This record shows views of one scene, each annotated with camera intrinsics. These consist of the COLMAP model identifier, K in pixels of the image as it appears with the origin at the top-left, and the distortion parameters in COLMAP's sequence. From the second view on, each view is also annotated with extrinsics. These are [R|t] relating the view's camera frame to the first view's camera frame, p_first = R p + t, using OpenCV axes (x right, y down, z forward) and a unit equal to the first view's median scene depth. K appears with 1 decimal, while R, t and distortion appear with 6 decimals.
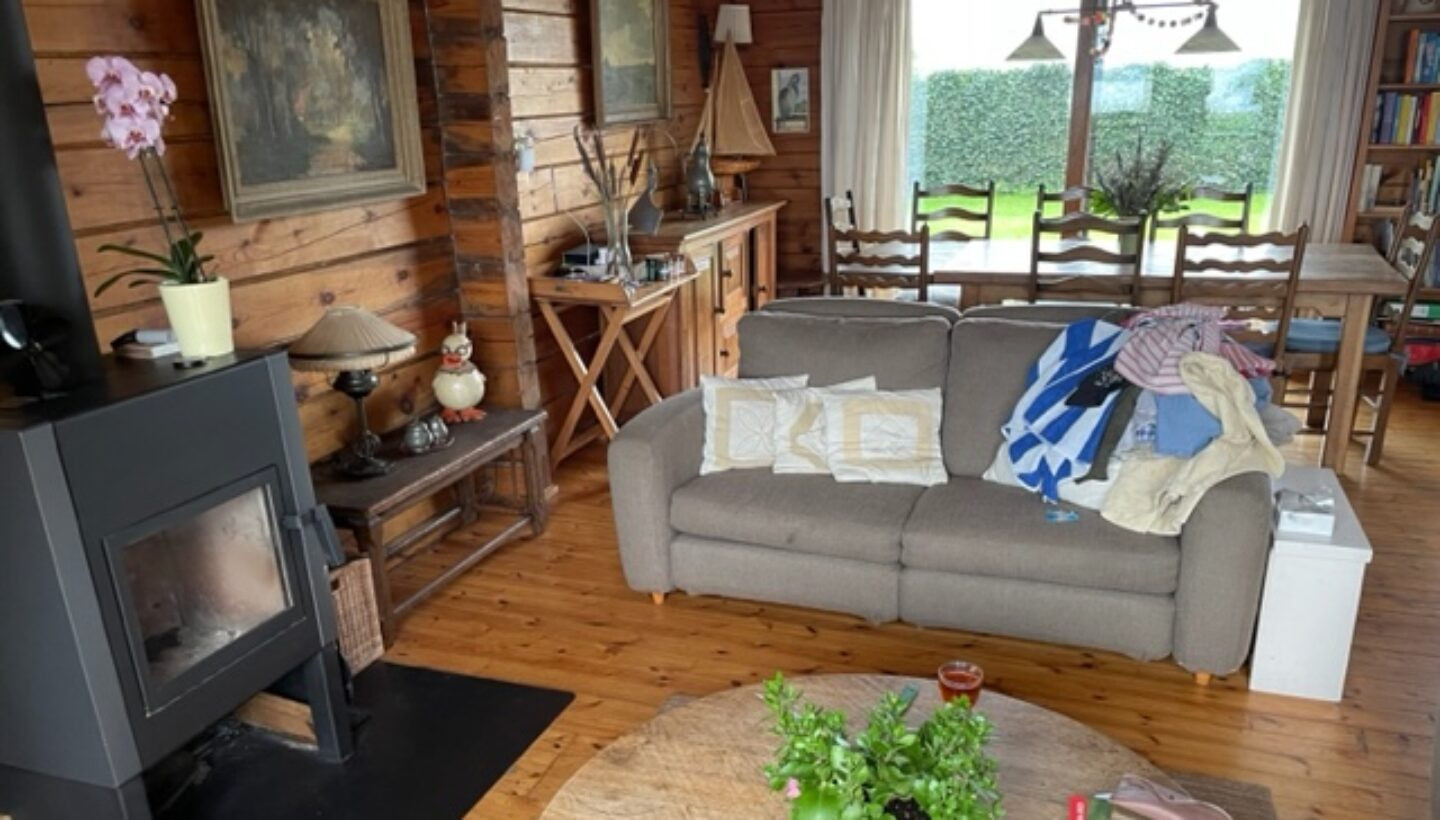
lens RADIAL K [[1147.6, 0, 720.0], [0, 1147.6, 410.0], [0, 0, 1]] dist [0.128671, -0.001988]
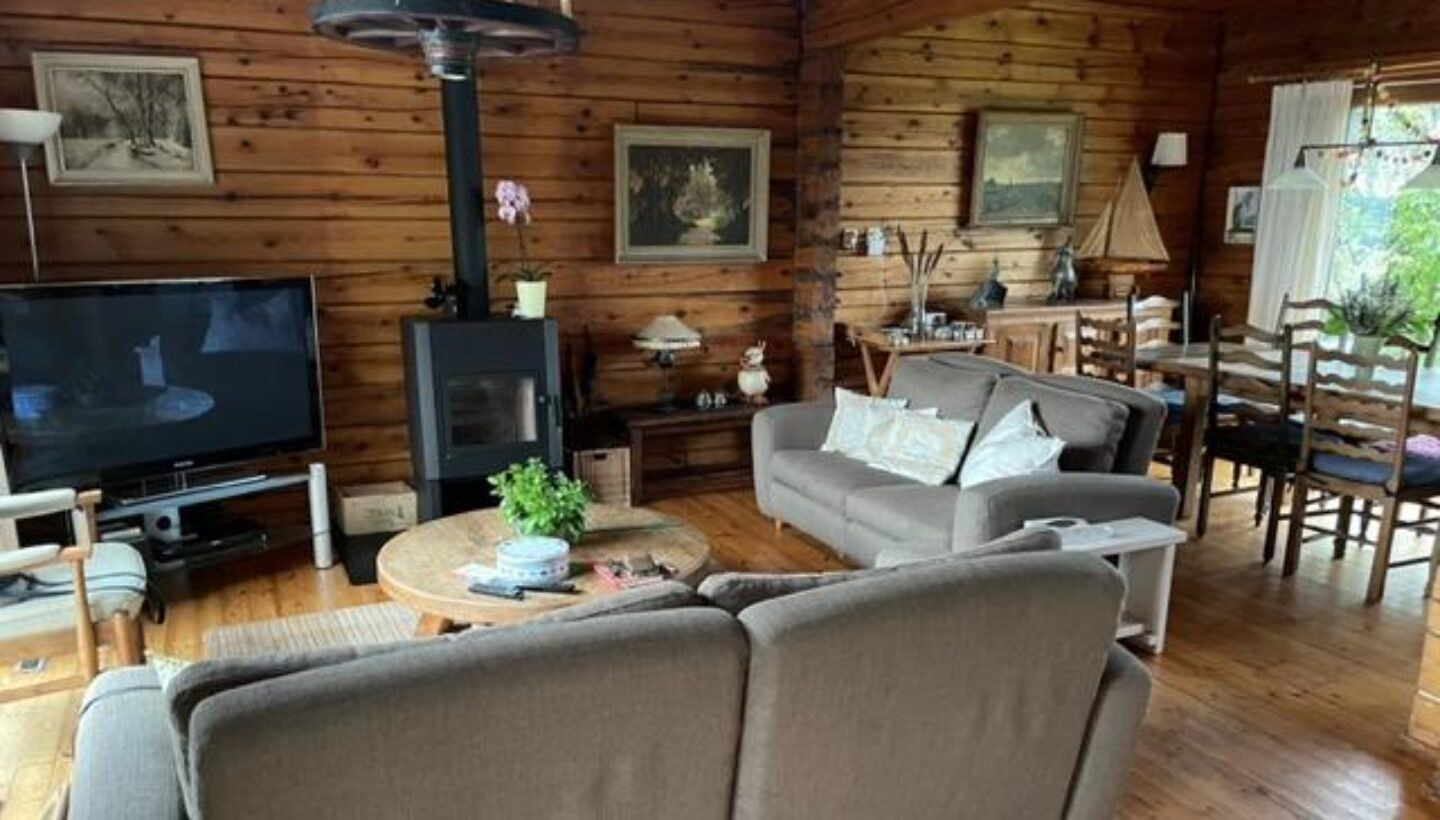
lens RADIAL K [[1147.6, 0, 720.0], [0, 1147.6, 410.0], [0, 0, 1]] dist [0.128671, -0.001988]
pose [[0.718300, 0.161422, -0.676749, 0.757535], [-0.216209, 0.976341, 0.003400, 0.022310], [0.661286, 0.143877, 0.736206, -0.175304]]
